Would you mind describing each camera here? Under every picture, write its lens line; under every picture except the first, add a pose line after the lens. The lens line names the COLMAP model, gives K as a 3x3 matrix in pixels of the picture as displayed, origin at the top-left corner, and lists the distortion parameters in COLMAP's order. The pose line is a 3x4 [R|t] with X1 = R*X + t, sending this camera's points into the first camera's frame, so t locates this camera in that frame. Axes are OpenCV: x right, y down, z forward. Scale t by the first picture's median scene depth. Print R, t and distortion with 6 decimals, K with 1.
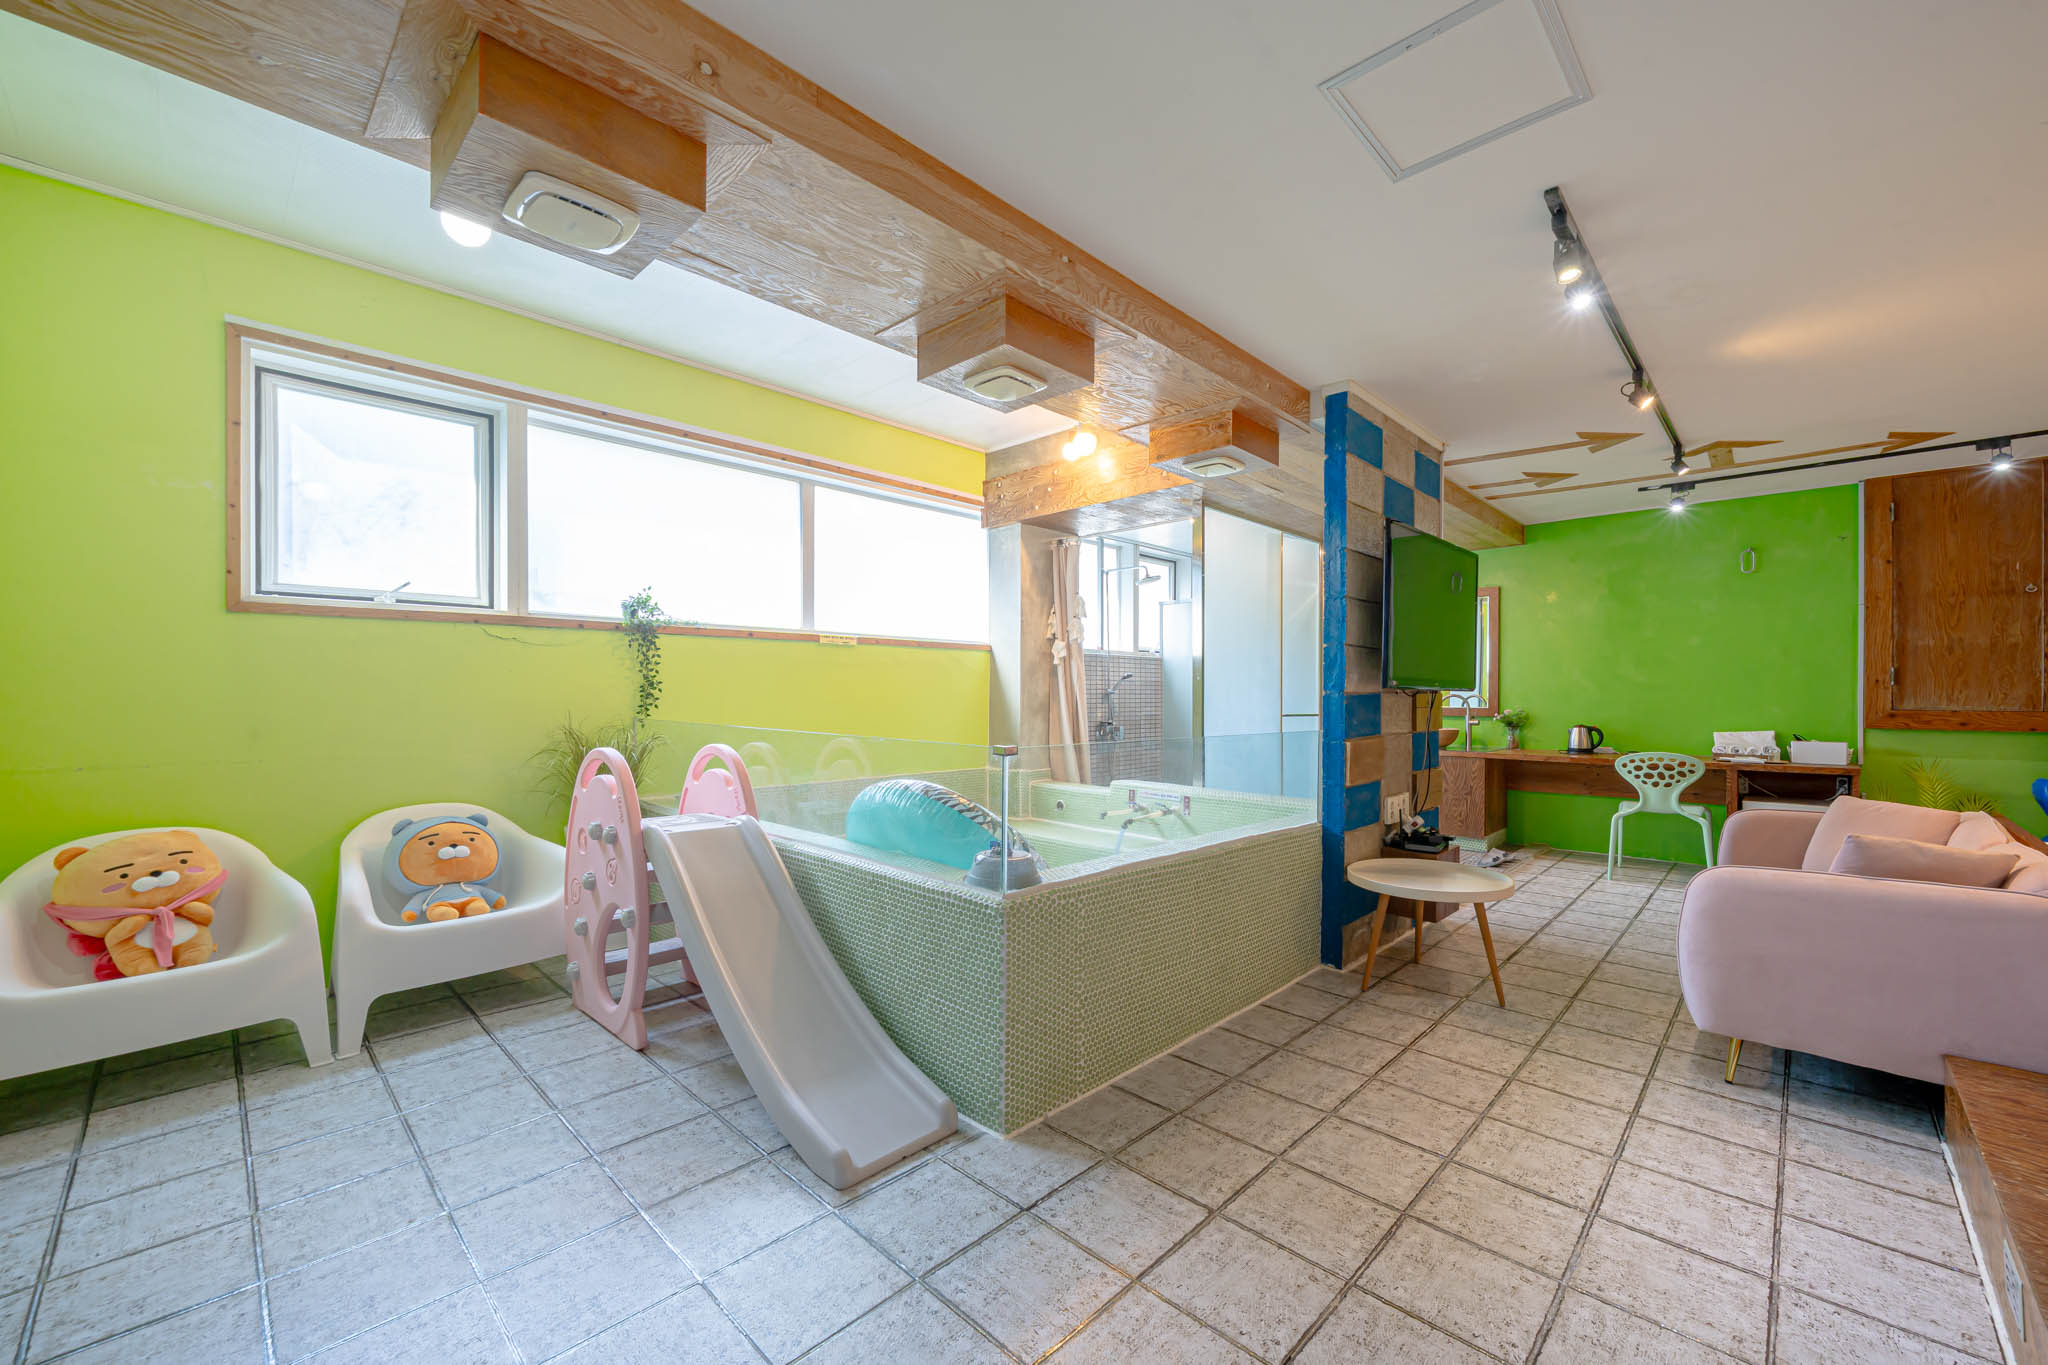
lens RADIAL K [[798.5, 0, 1026.2], [0, 798.5, 695.3], [0, 0, 1]] dist [-0.000766, -0.000015]
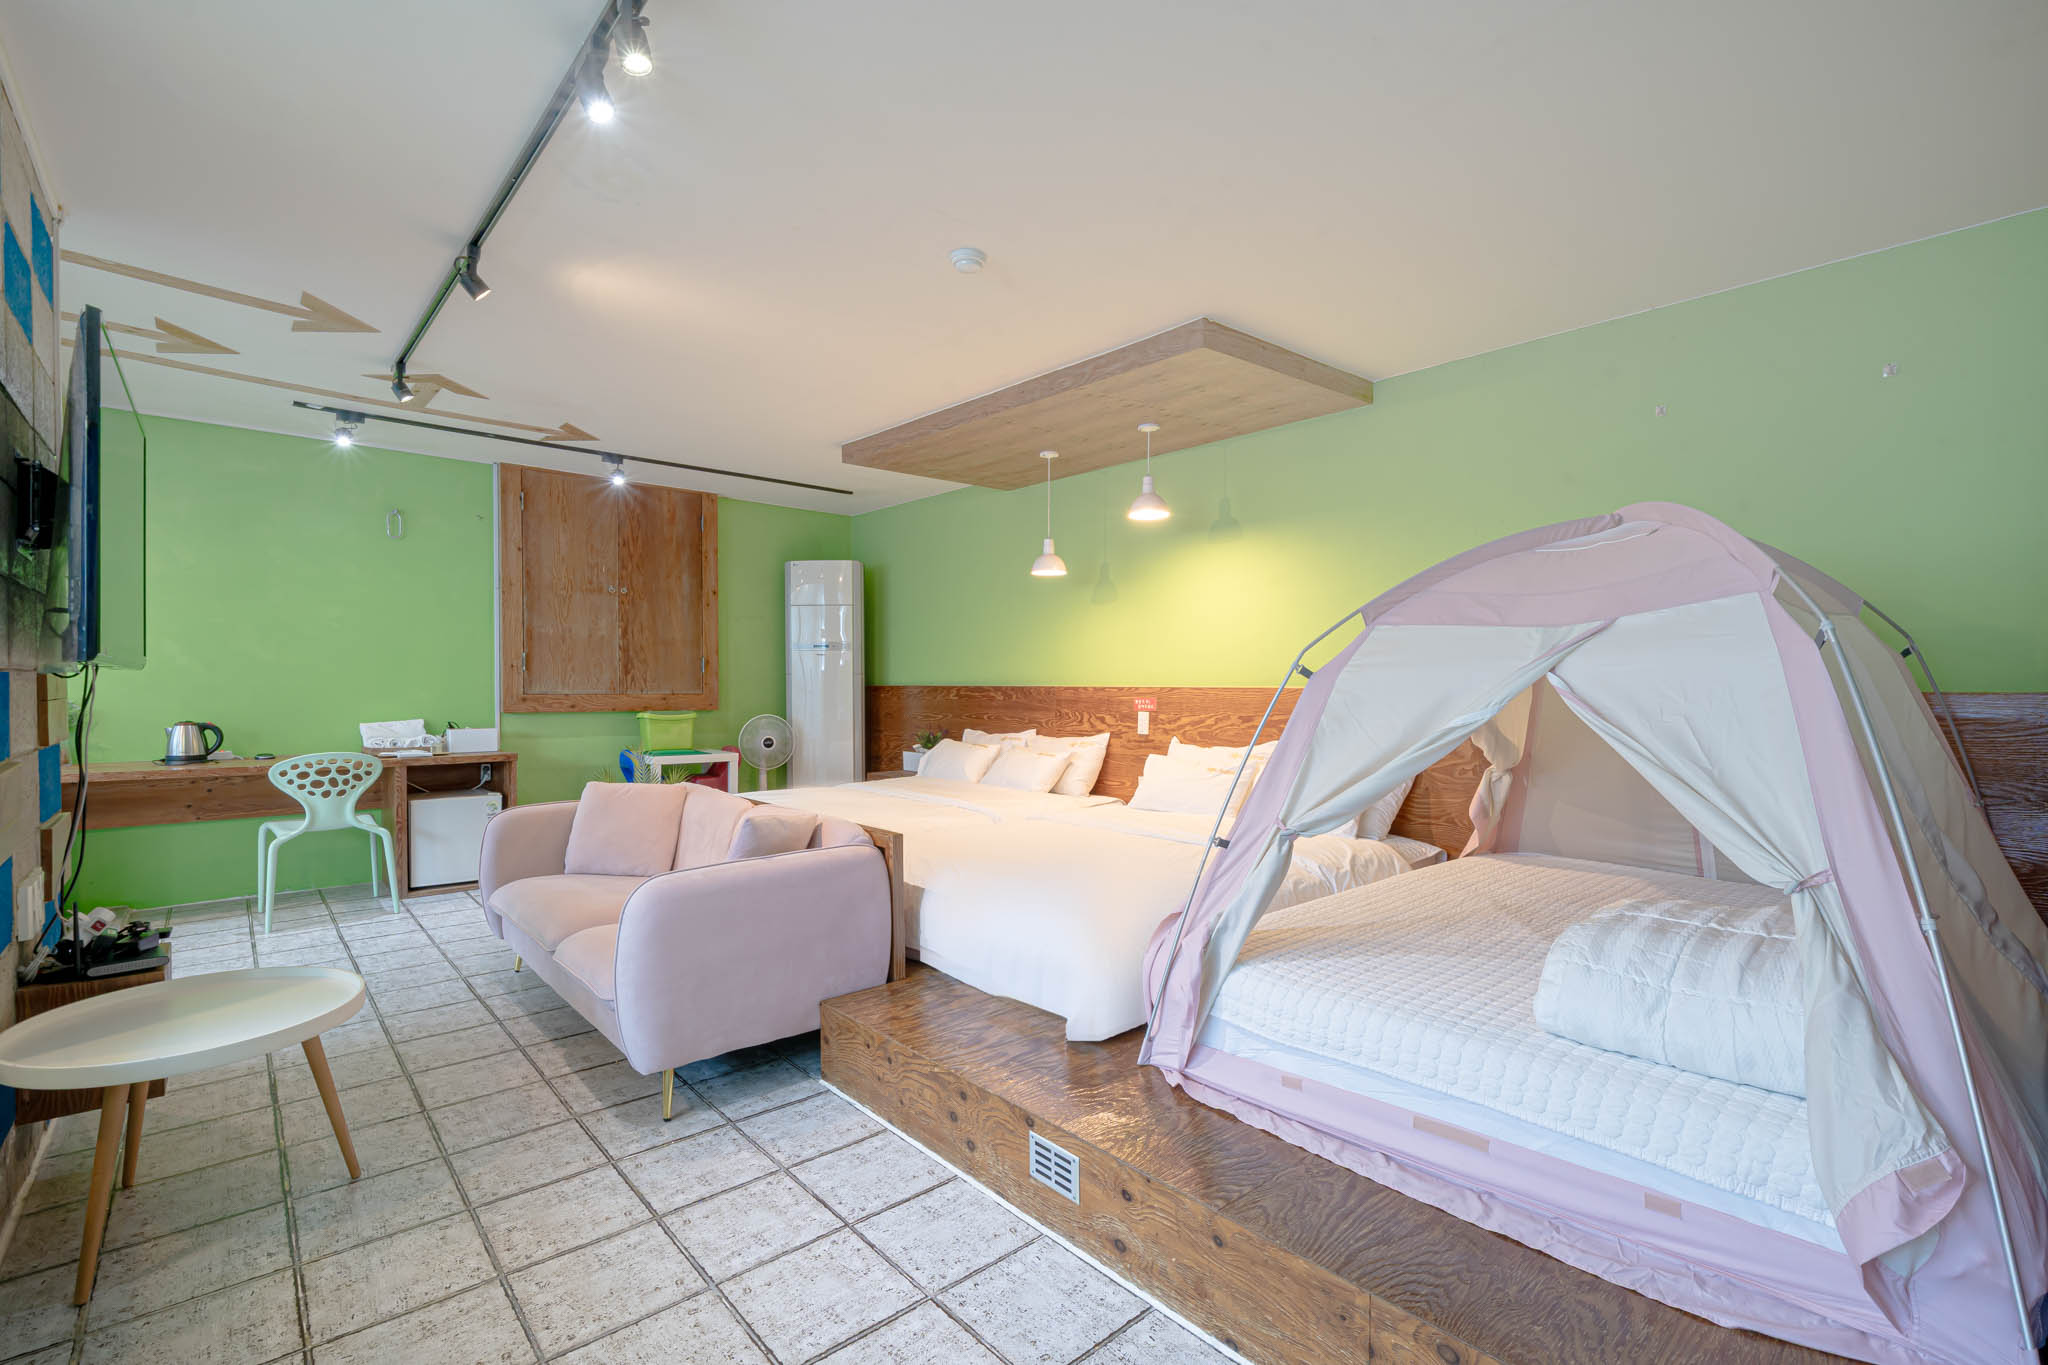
lens RADIAL K [[912.3, 0, 1035.9], [0, 912.3, 707.7], [0, 0, 1]] dist [-0.001697, 0.000105]
pose [[0.078267, -0.026589, 0.996578, -0.036081], [-0.004025, 0.999628, 0.026986, 0.001320], [-0.996924, -0.006123, 0.078131, 0.249947]]
